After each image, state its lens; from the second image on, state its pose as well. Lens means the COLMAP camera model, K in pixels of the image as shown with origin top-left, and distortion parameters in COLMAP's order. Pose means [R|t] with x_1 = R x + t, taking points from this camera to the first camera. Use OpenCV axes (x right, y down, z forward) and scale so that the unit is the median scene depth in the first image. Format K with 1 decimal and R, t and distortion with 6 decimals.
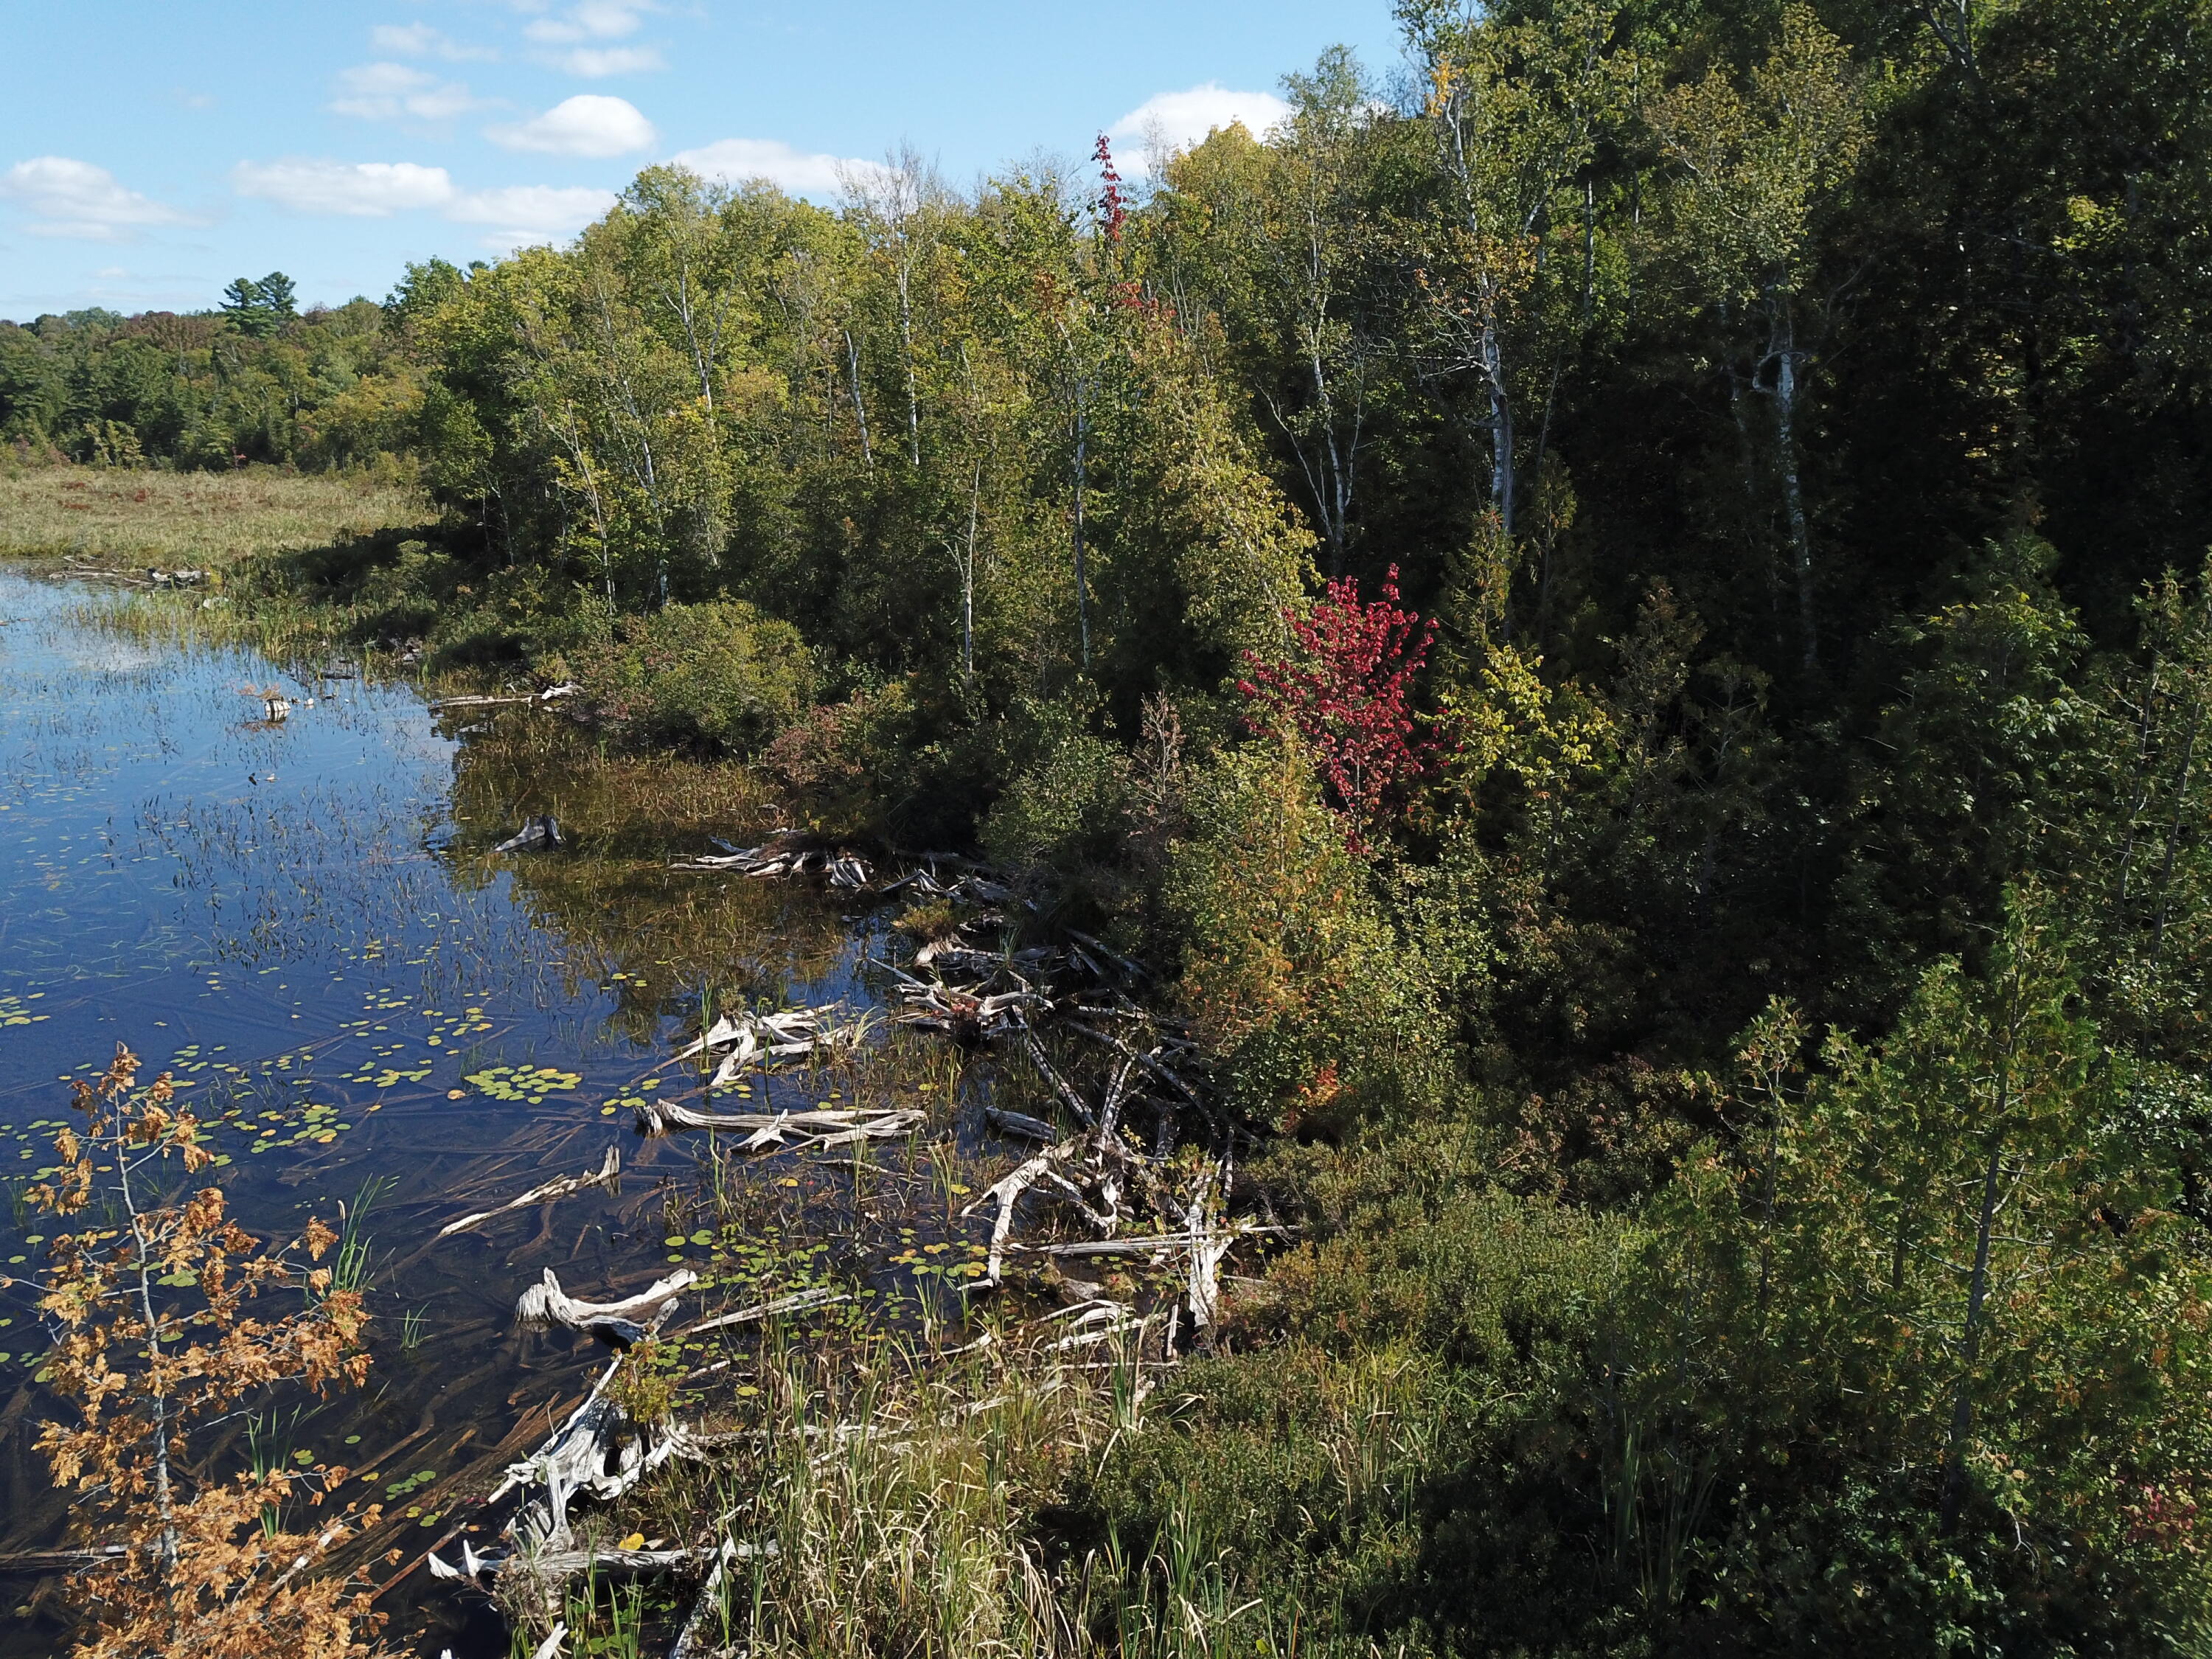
lens RADIAL K [[1708.9, 0, 1111.6], [0, 1708.9, 840.4], [0, 0, 1]] dist [0.011792, -0.011393]
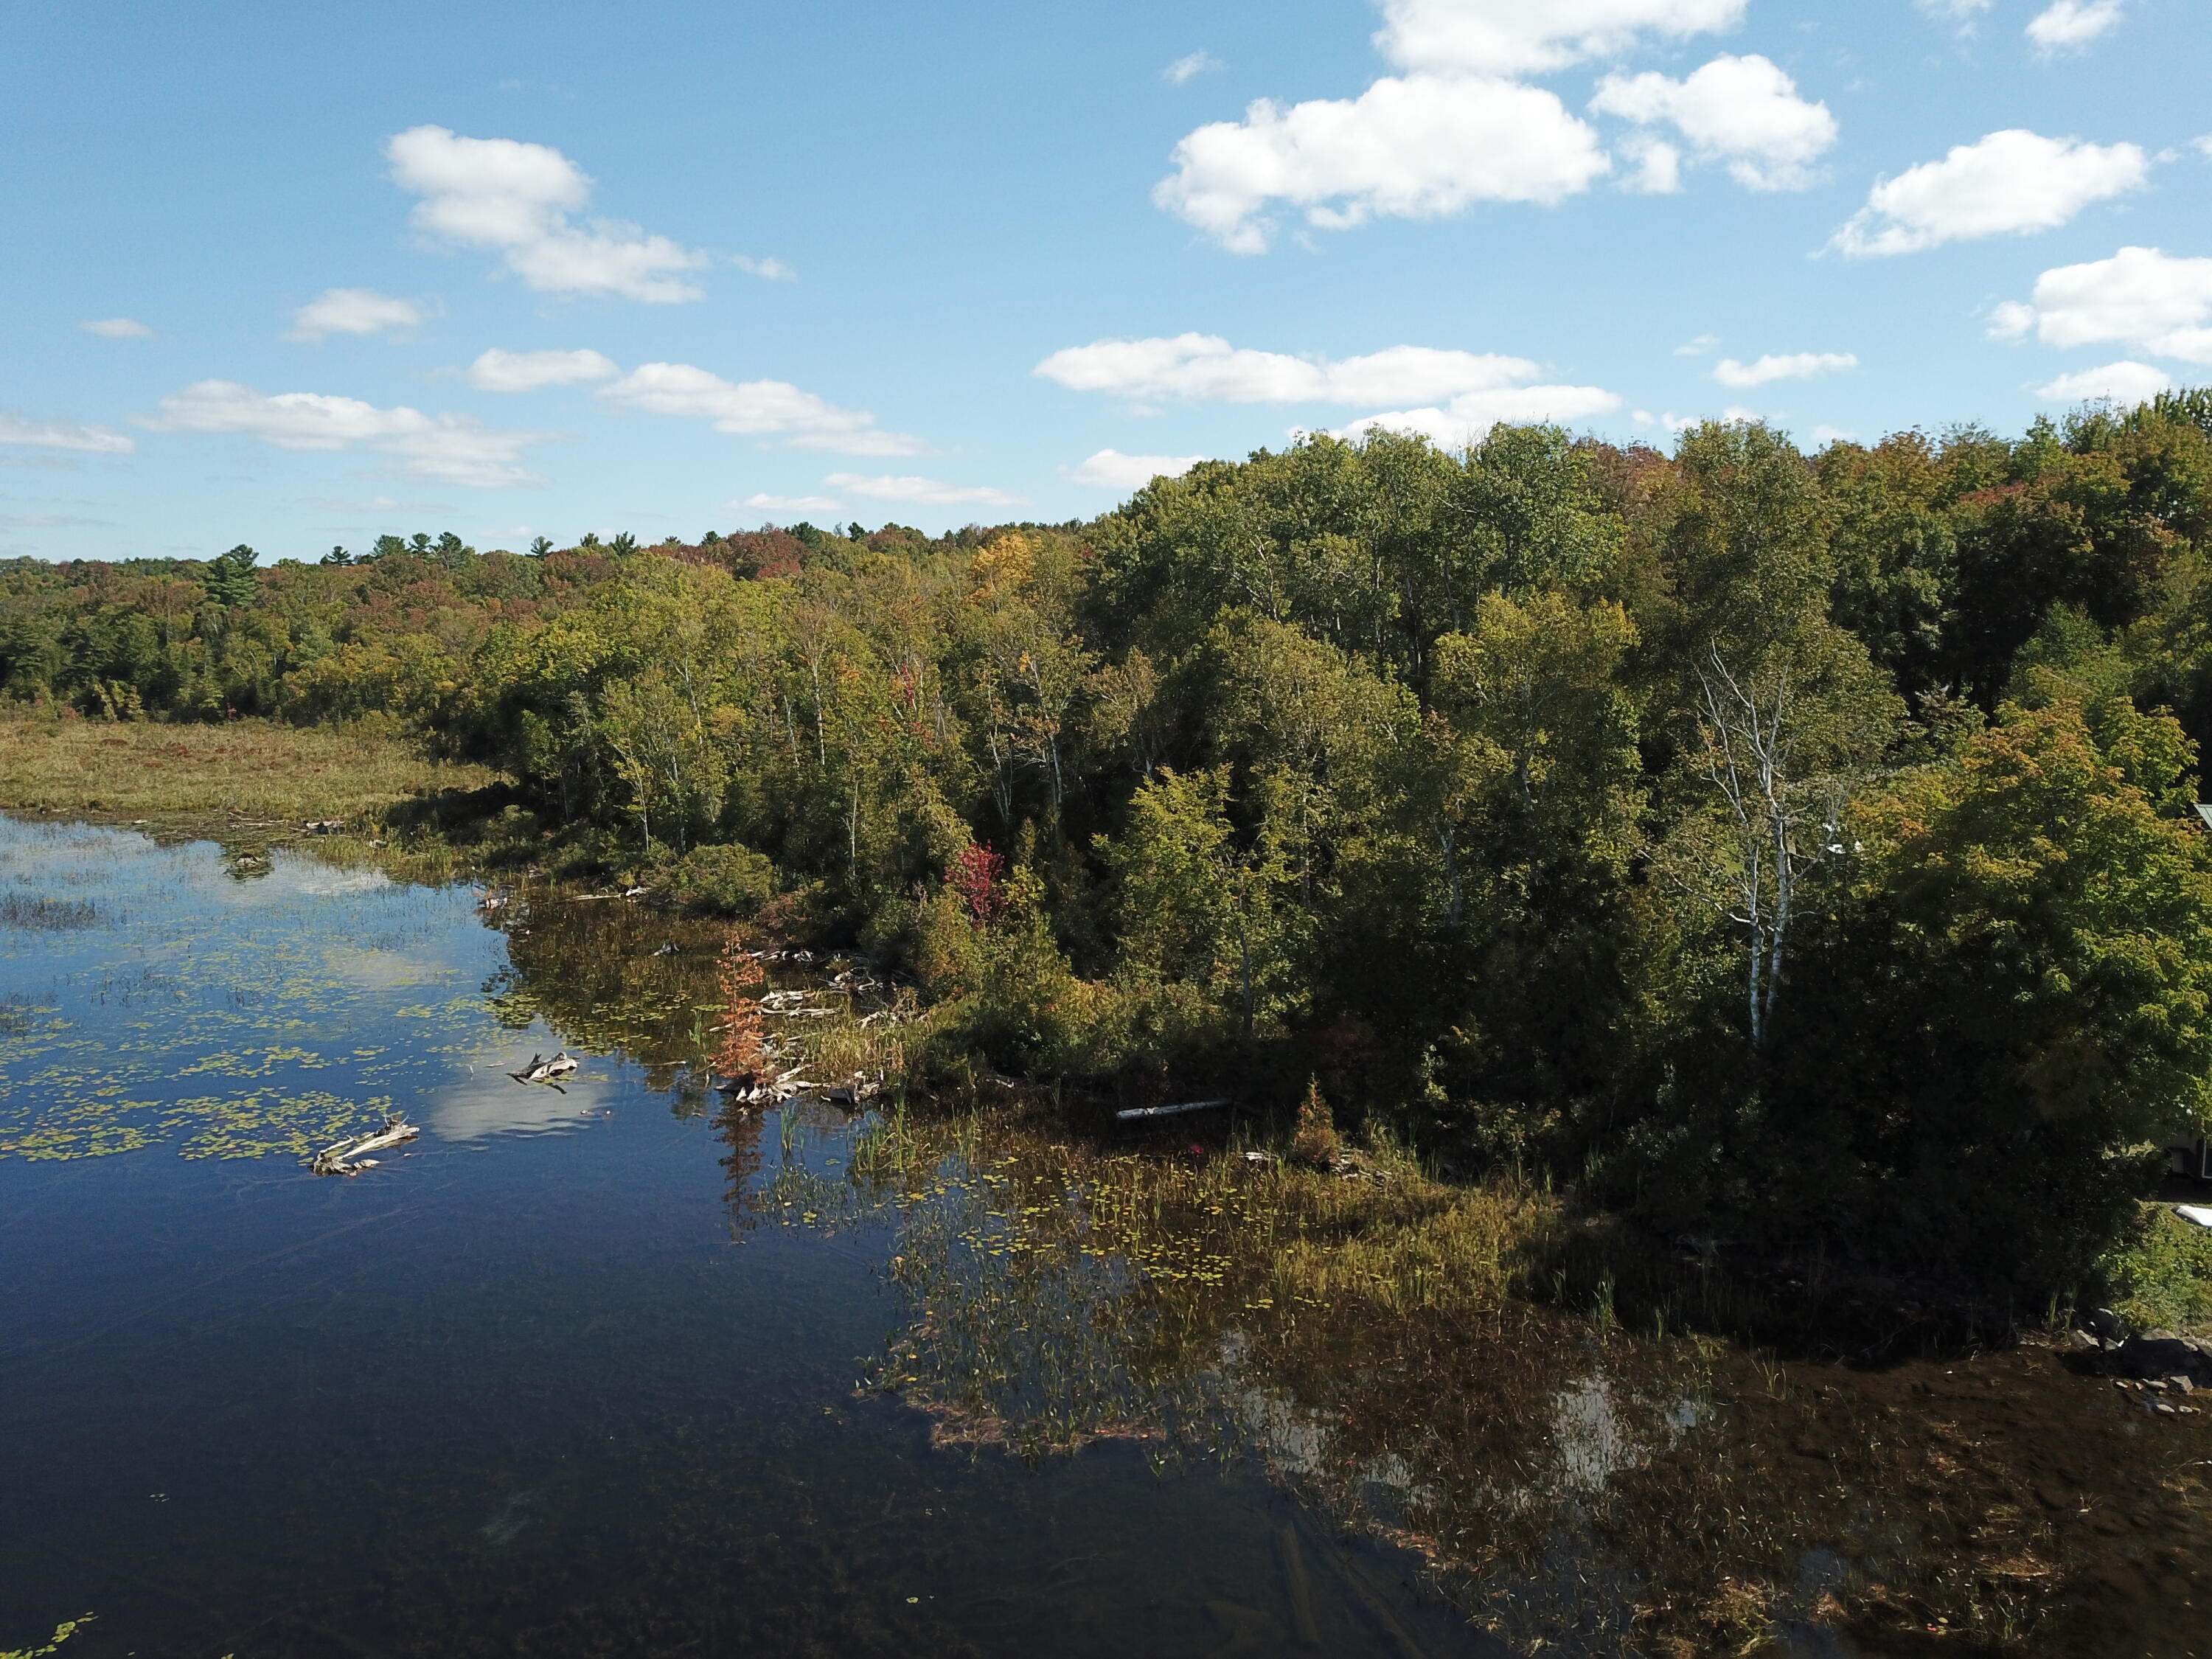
lens RADIAL K [[1708.9, 0, 1102.6], [0, 1708.9, 826.7], [0, 0, 1]] dist [0.011792, -0.011393]
pose [[0.997734, -0.019415, 0.064418, 0.059111], [0.027318, 0.991884, -0.124179, 0.073308], [-0.061484, 0.125657, 0.990167, -0.732092]]
